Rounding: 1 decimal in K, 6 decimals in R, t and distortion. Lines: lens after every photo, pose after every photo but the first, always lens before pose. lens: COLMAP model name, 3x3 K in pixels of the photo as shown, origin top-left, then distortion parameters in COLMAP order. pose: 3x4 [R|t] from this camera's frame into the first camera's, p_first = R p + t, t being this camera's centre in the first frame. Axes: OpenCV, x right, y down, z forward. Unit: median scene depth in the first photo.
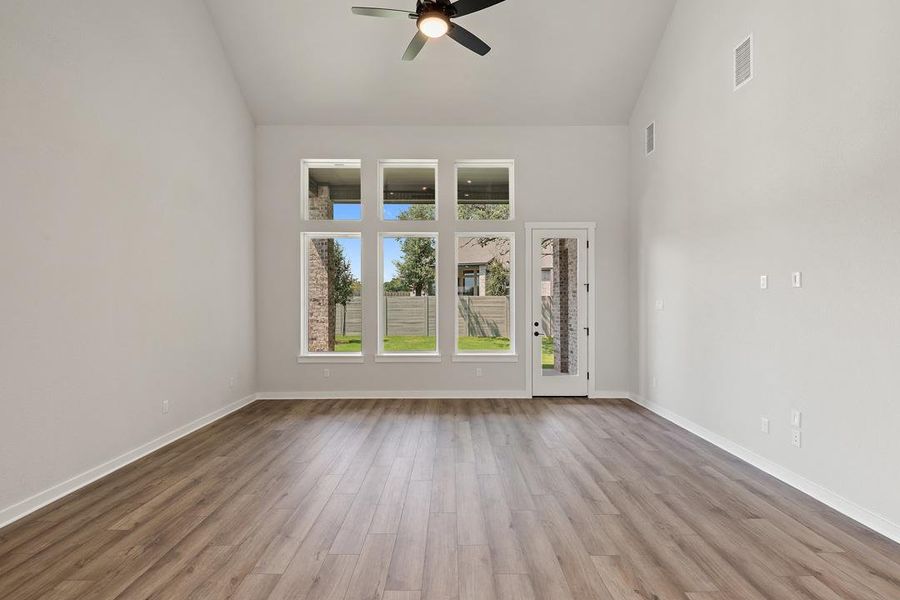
lens RADIAL K [[408.1, 0, 450.6], [0, 408.1, 302.0], [0, 0, 1]] dist [0.001853, -0.006150]
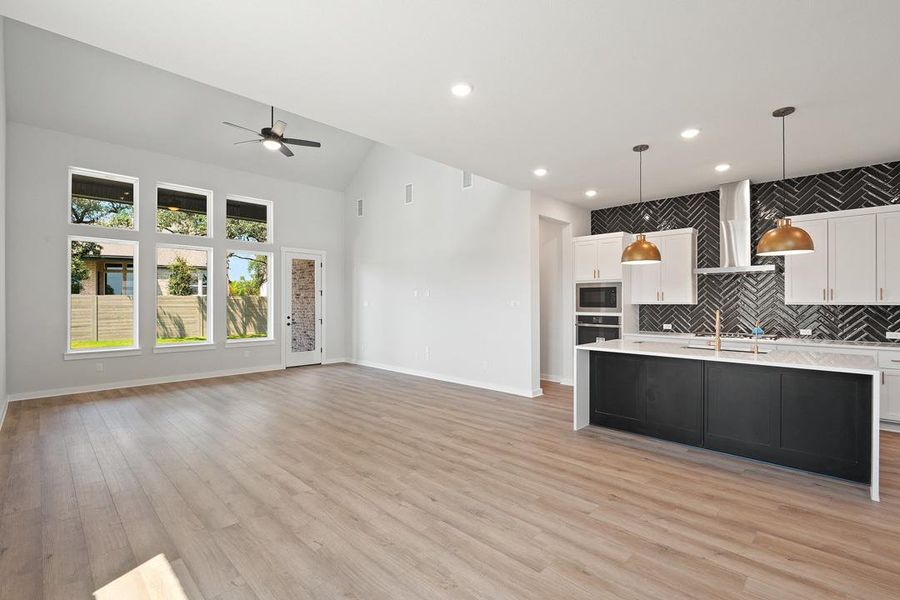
lens RADIAL K [[408.1, 0, 449.9], [0, 408.1, 301.3], [0, 0, 1]] dist [0.001853, -0.006150]
pose [[0.703402, 0.002974, 0.710786, -0.420998], [-0.001760, 0.999995, -0.002442, -0.000950], [-0.710790, 0.000466, 0.703404, -0.432712]]
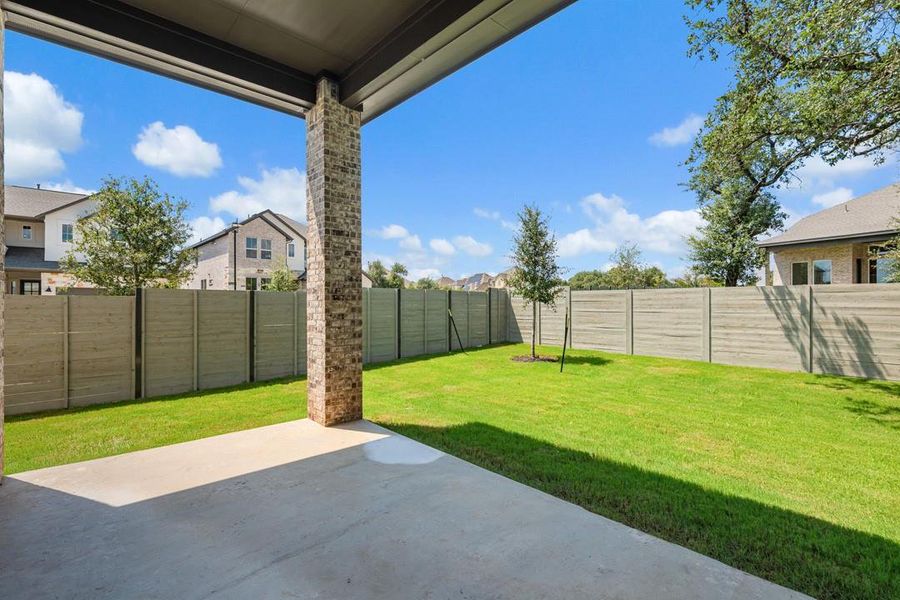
lens RADIAL K [[408.1, 0, 448.6], [0, 408.1, 302.2], [0, 0, 1]] dist [0.001853, -0.006150]
pose [[0.680279, 0.002540, -0.732949, 0.297775], [-0.001810, 0.999997, 0.001786, 0.013790], [0.732951, 0.000112, 0.680282, 1.122724]]
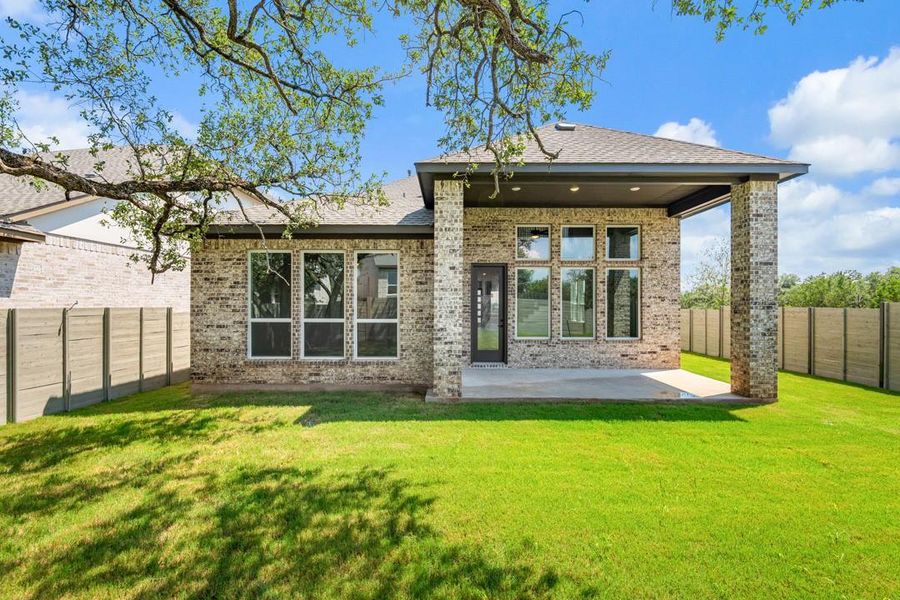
lens RADIAL K [[408.1, 0, 450.4], [0, 408.1, 300.7], [0, 0, 1]] dist [0.001853, -0.006150]
pose [[-0.999956, -0.000637, 0.009411, 0.416944], [-0.000702, 0.999976, -0.006843, -0.018169], [-0.009406, -0.006849, -0.999932, 2.770760]]
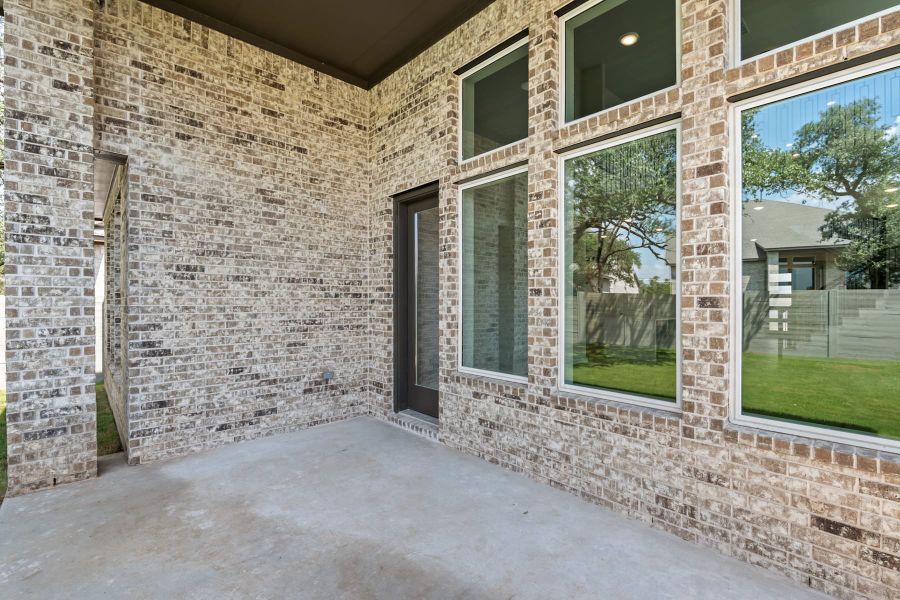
lens RADIAL K [[408.1, 0, 451.8], [0, 408.1, 301.6], [0, 0, 1]] dist [0.001853, -0.006150]
pose [[-0.672458, 0.001748, 0.740133, -0.329452], [-0.000990, 0.999994, -0.003261, 0.019785], [-0.740134, -0.002926, -0.672453, 1.498943]]
